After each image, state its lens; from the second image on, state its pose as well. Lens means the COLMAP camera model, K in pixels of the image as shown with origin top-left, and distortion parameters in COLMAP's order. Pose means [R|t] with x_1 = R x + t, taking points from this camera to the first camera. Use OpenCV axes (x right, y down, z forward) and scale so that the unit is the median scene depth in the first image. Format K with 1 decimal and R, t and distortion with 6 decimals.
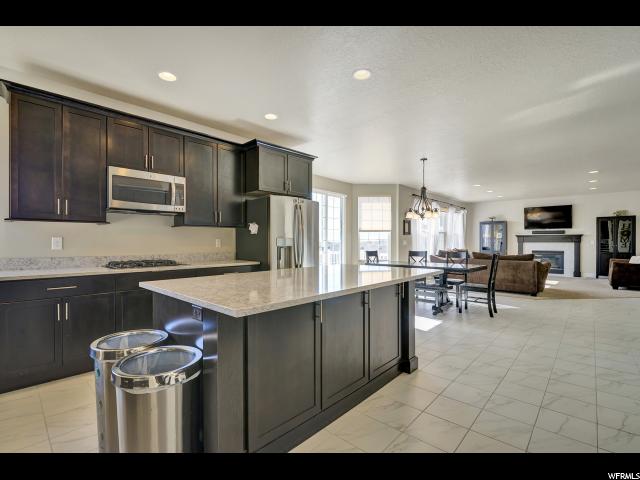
lens RADIAL K [[294.6, 0, 319.8], [0, 294.6, 242.5], [0, 0, 1]] dist [-0.020870, -0.000255]
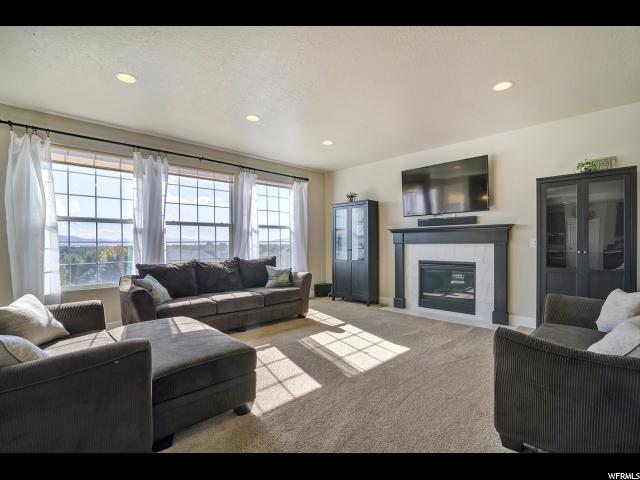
lens RADIAL K [[312.5, 0, 320.0], [0, 312.5, 240.0], [0, 0, 1]] dist [0.014569, -0.000028]
pose [[0.999407, -0.009851, -0.032984, 0.703782], [0.009382, 0.999853, -0.014366, -0.000050], [0.033120, 0.014048, 0.999353, 0.582328]]
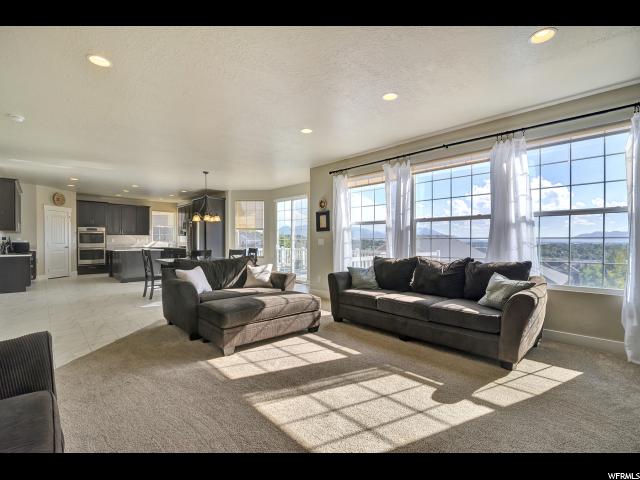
lens RADIAL K [[294.6, 0, 319.8], [0, 294.6, 242.5], [0, 0, 1]] dist [-0.020870, -0.000255]
pose [[-0.054517, 0.003925, -0.998505, 0.959156], [-0.006831, 0.999967, 0.004304, -0.000759], [0.998489, 0.007056, -0.054488, 0.959632]]
